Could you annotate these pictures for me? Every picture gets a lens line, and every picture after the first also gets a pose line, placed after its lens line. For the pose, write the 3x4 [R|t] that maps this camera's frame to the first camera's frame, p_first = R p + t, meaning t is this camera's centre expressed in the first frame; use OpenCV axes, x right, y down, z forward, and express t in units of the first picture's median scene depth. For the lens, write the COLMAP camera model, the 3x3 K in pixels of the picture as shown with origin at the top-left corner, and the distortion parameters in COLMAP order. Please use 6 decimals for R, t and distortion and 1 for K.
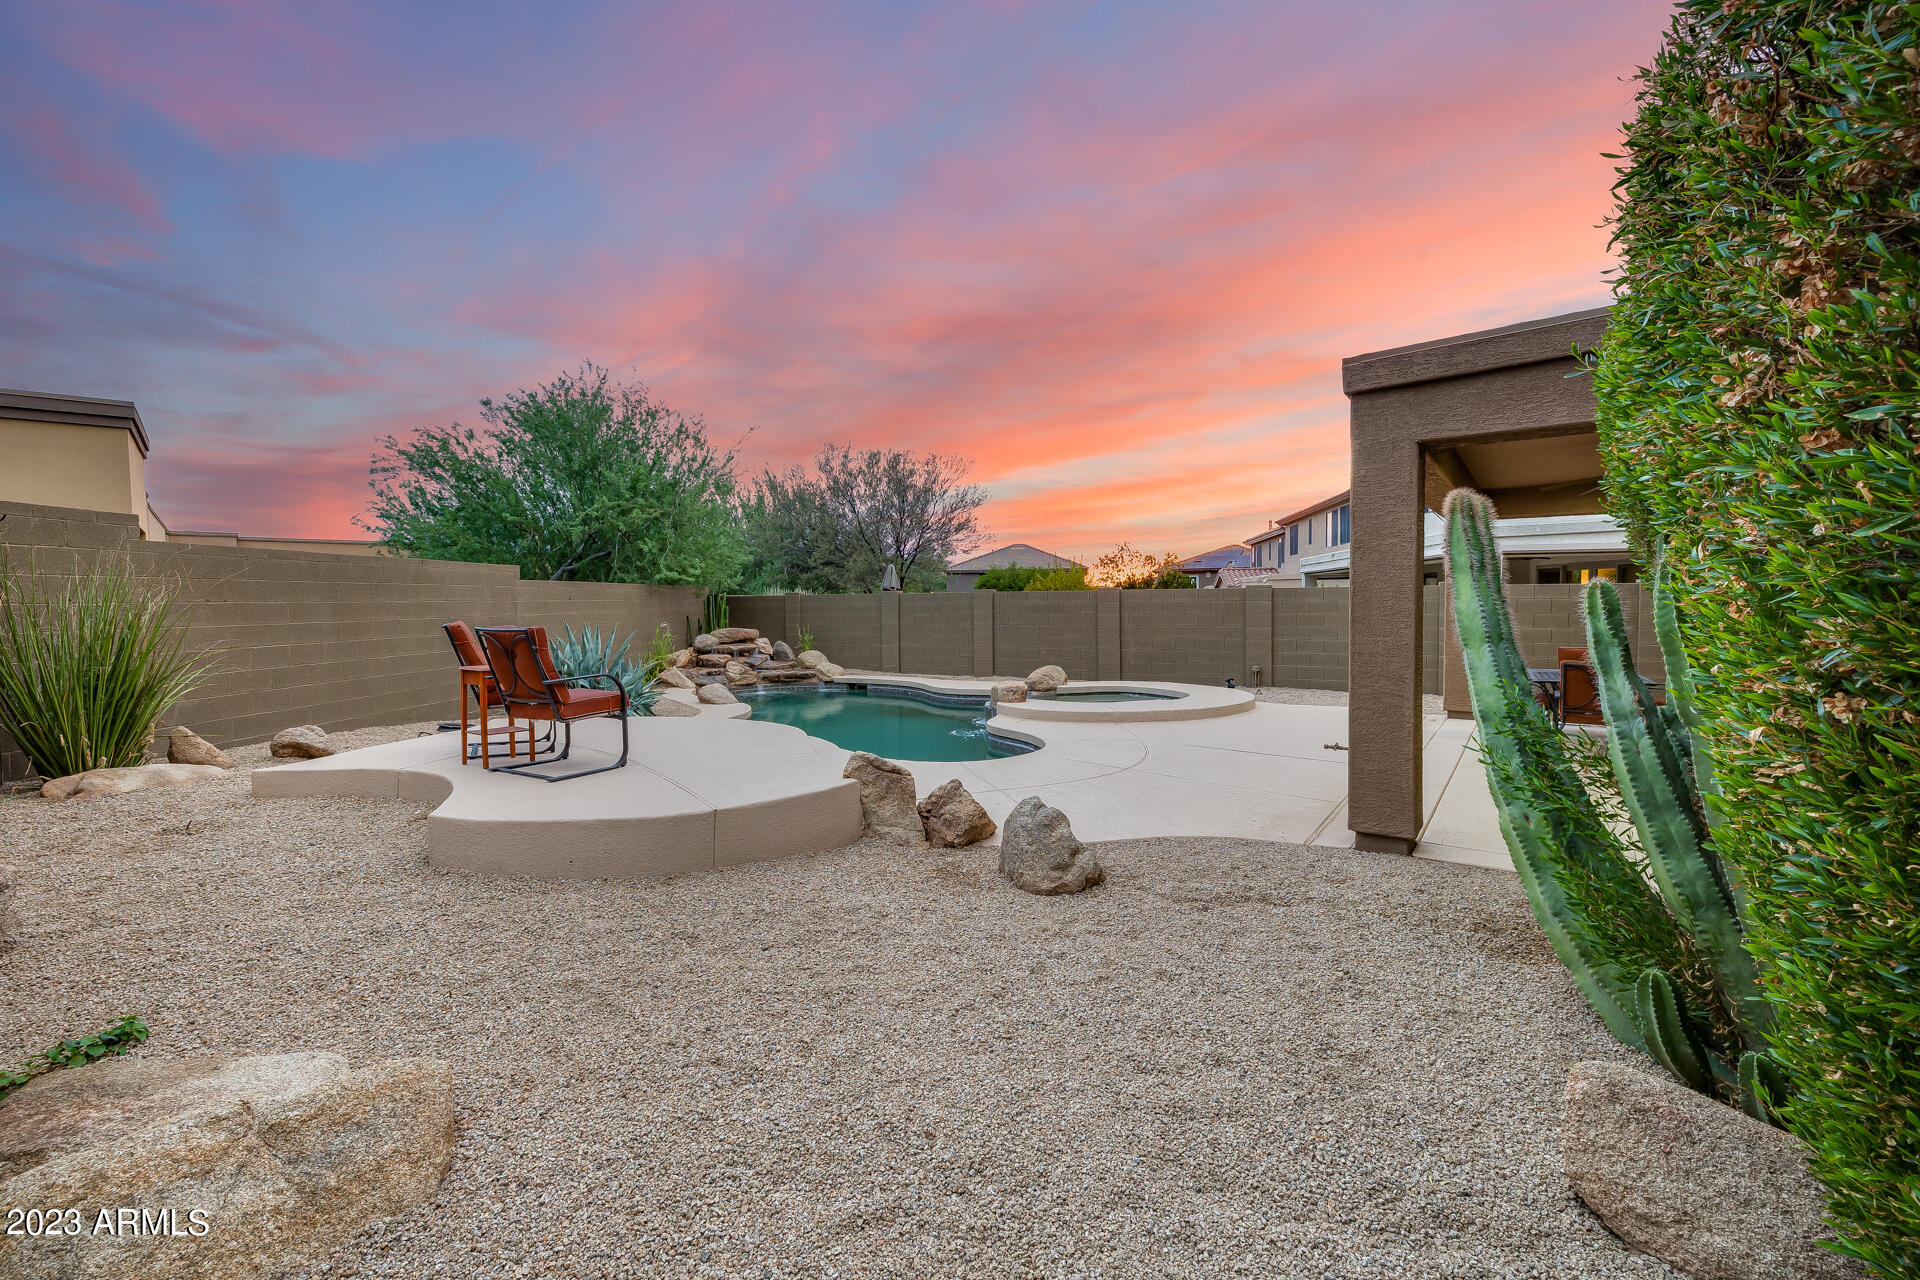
lens RADIAL K [[806.3, 0, 955.9], [0, 806.3, 618.7], [0, 0, 1]] dist [-0.000291, -0.000632]
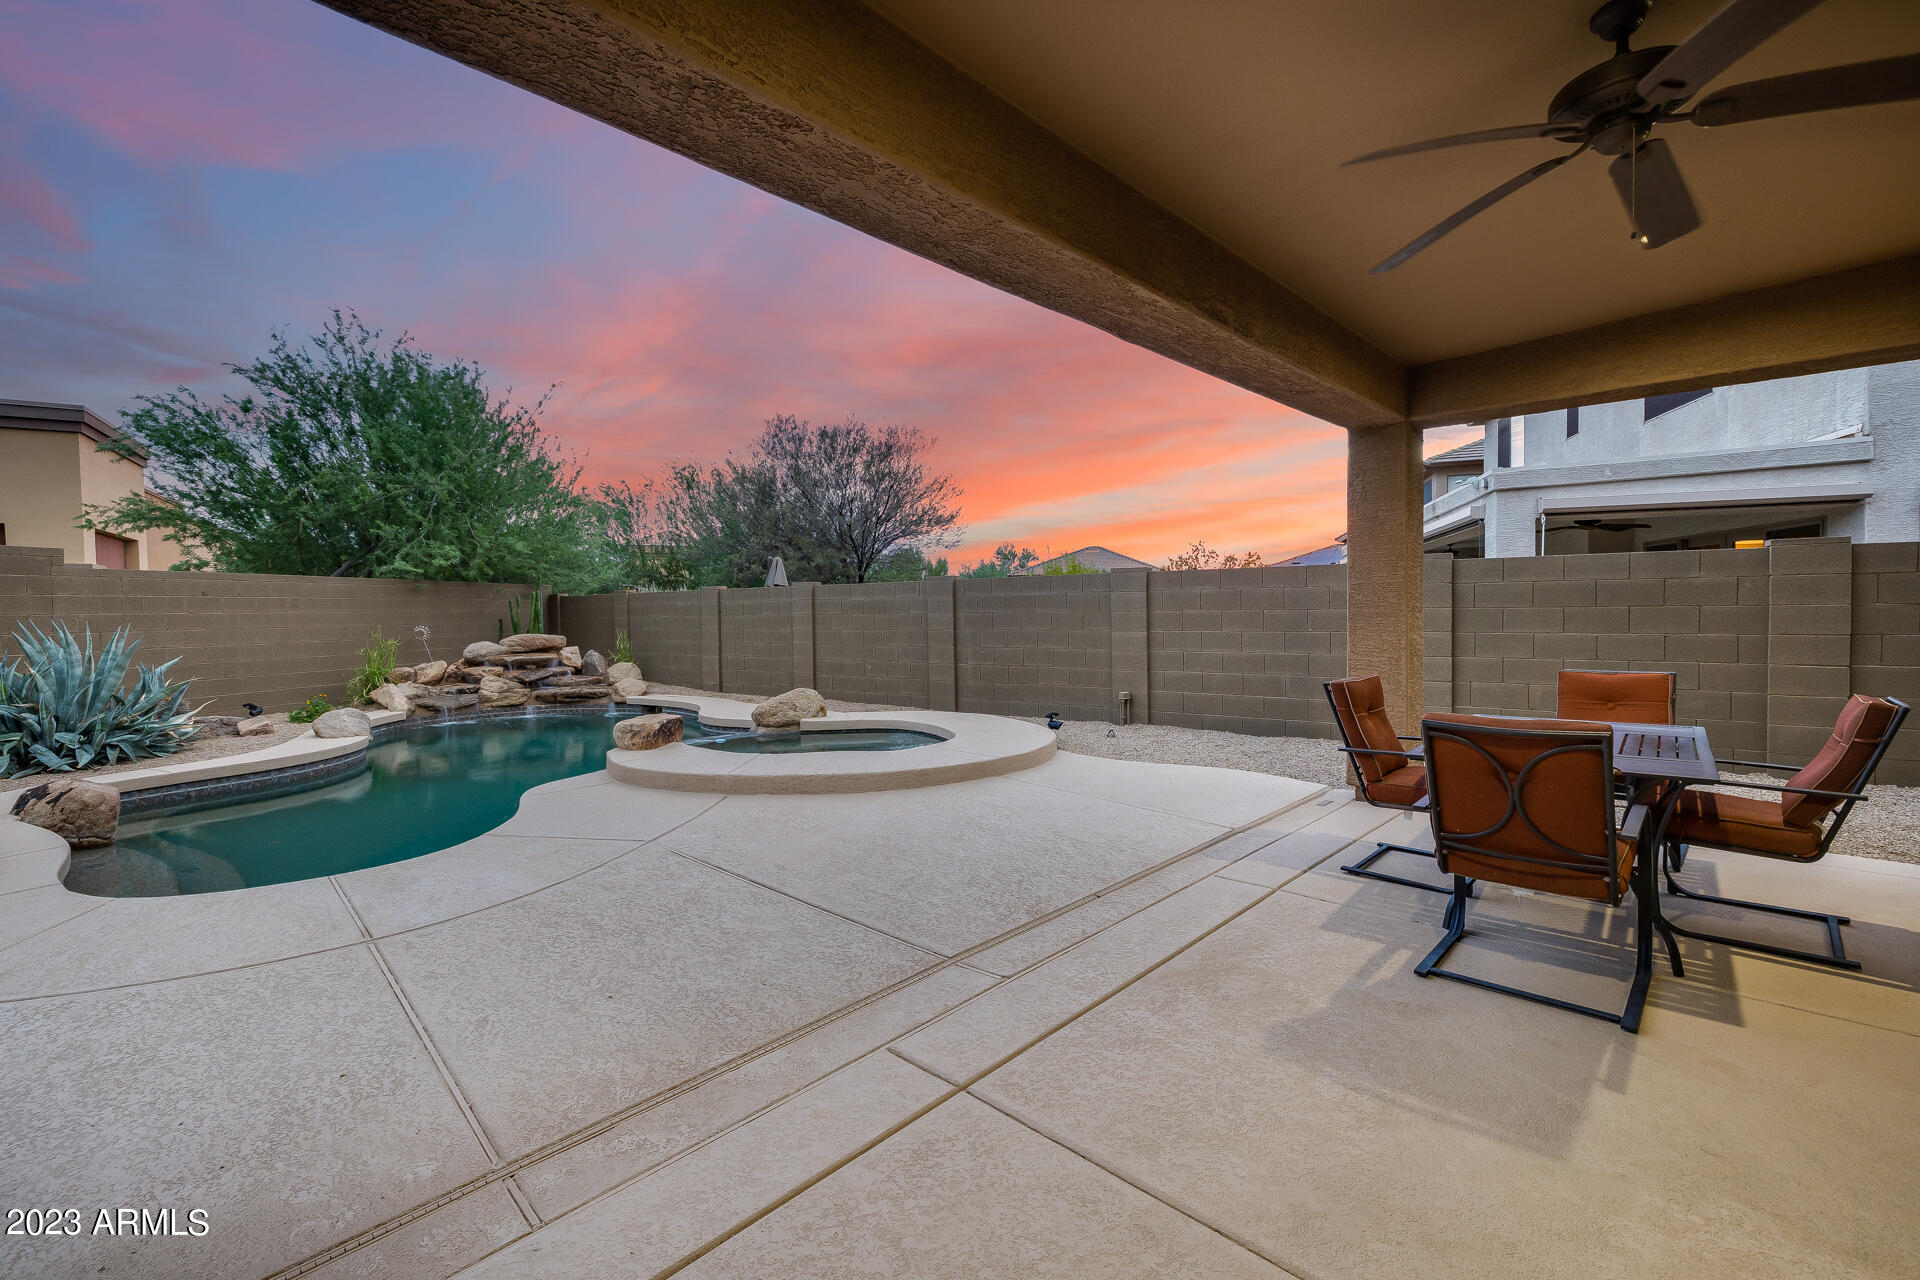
lens RADIAL K [[806.3, 0, 955.9], [0, 806.3, 618.7], [0, 0, 1]] dist [-0.000291, -0.000632]
pose [[0.989631, -0.001688, -0.143623, 1.127867], [0.000001, 0.999931, -0.011741, 0.025178], [0.143633, 0.011619, 0.989563, 1.143542]]
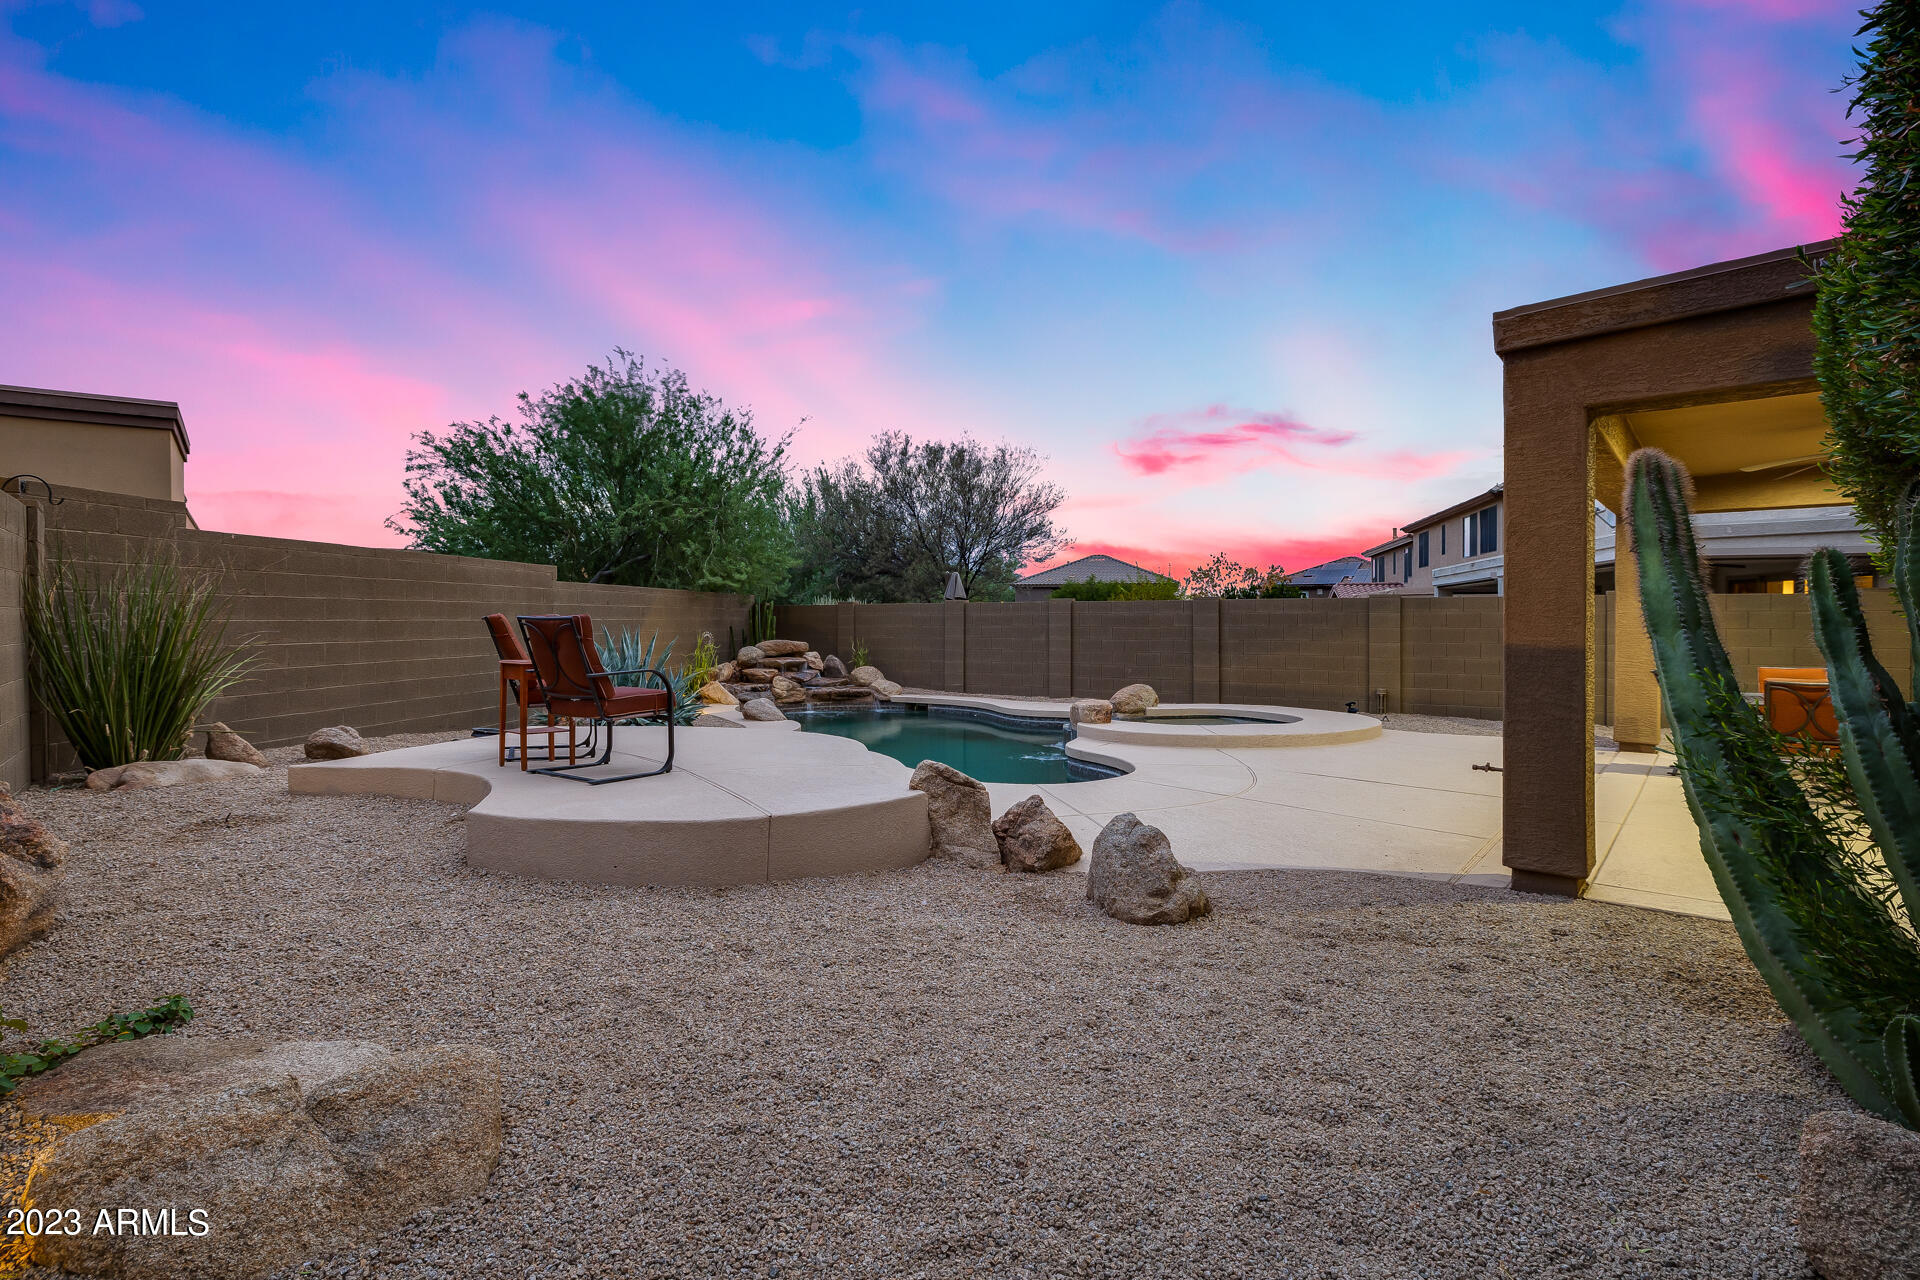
lens RADIAL K [[912.0, 0, 948.3], [0, 912.0, 614.9], [0, 0, 1]] dist [-0.010657, 0.001725]
pose [[0.996449, 0.008719, -0.083745, -0.018047], [-0.011024, 0.999572, -0.027106, 0.040071], [0.083473, 0.027933, 0.996118, -0.002067]]
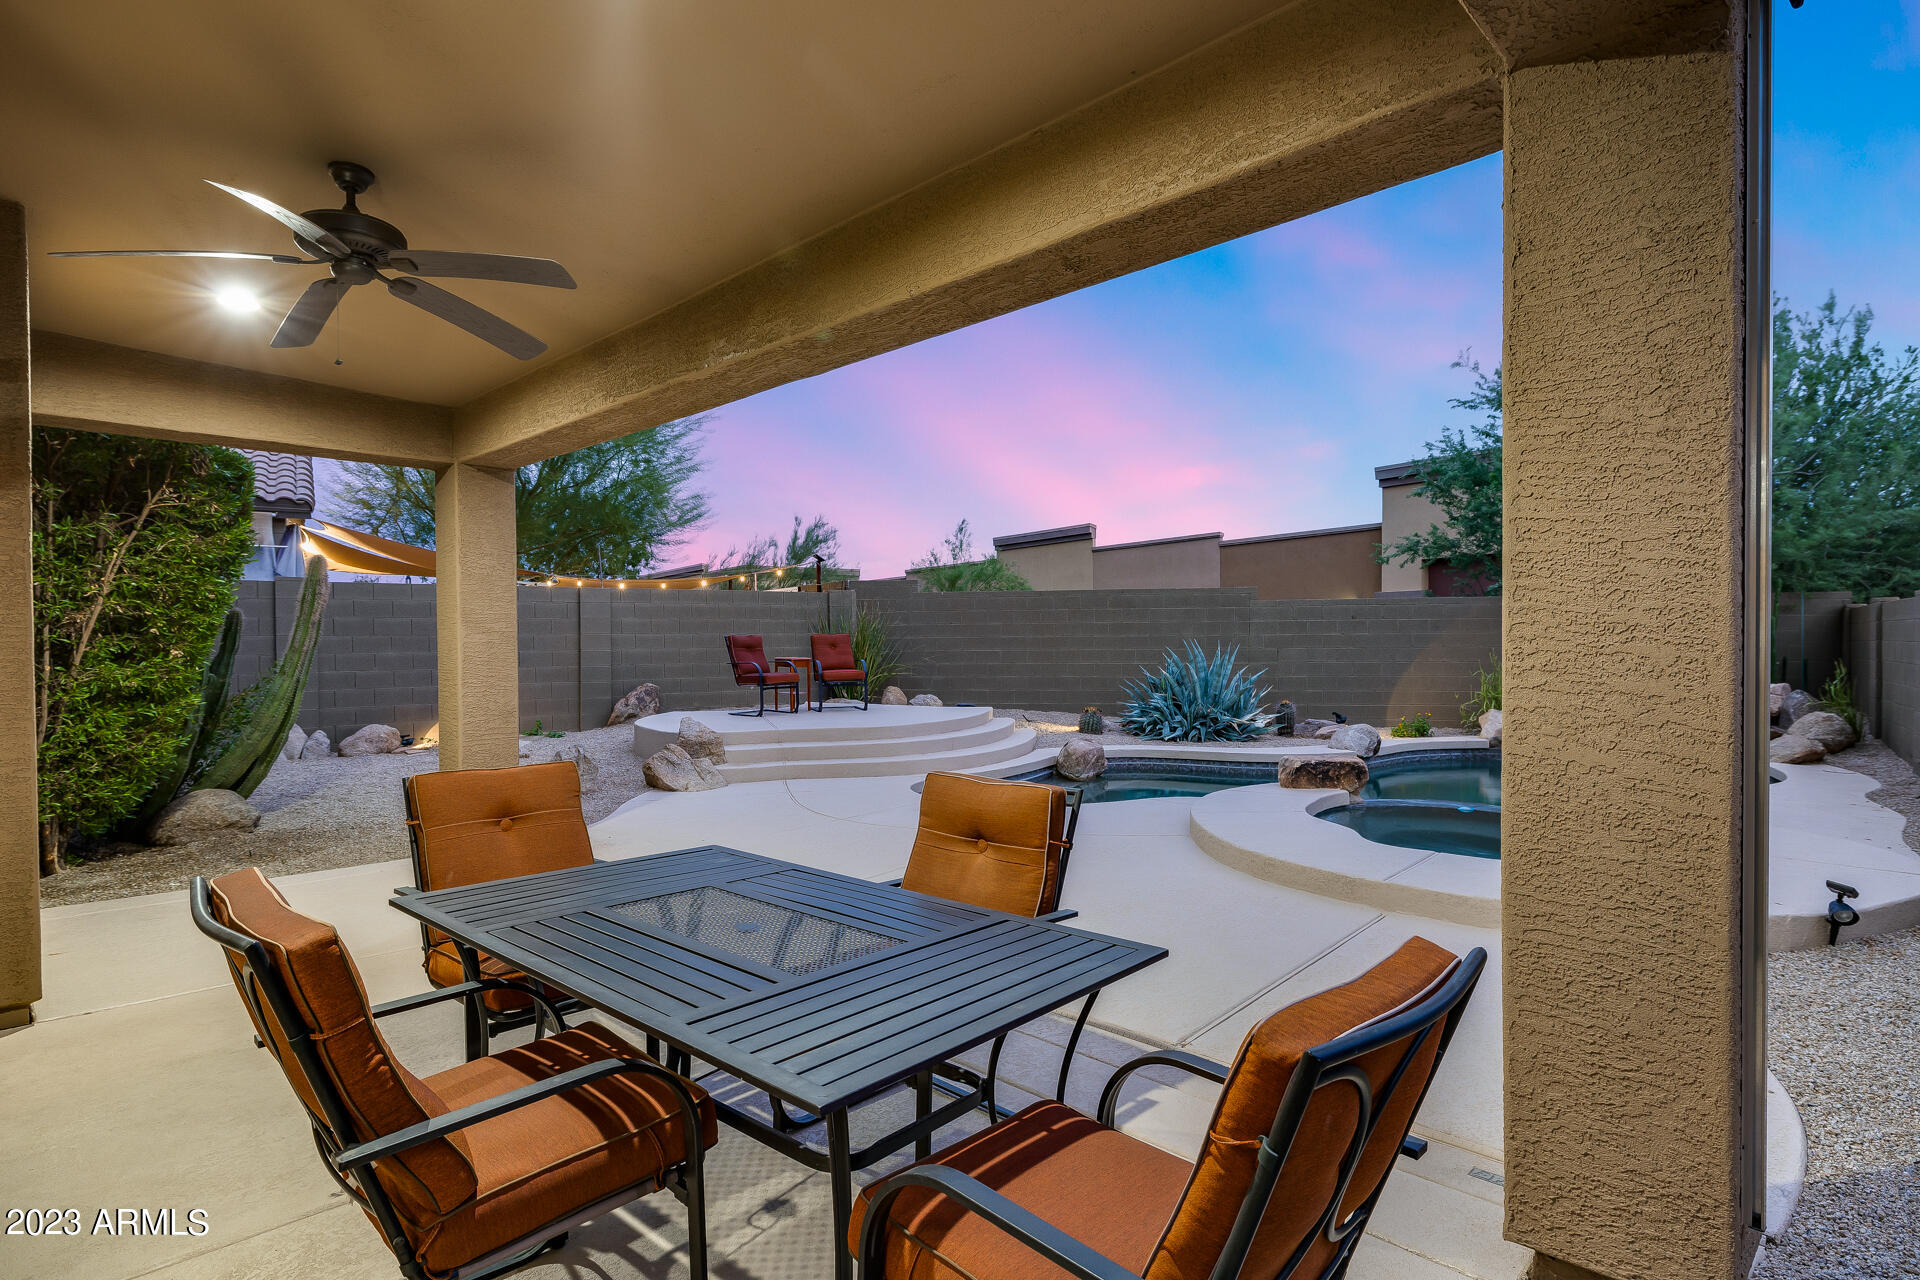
lens RADIAL K [[997.9, 0, 960.0], [0, 997.9, 640.0], [0, 0, 1]] dist [0.000352, -0.000246]
pose [[-0.143413, 0.010716, -0.989605, 2.286477], [-0.015461, 0.999795, 0.013067, -0.024999], [0.989542, 0.017175, -0.143218, 2.409872]]
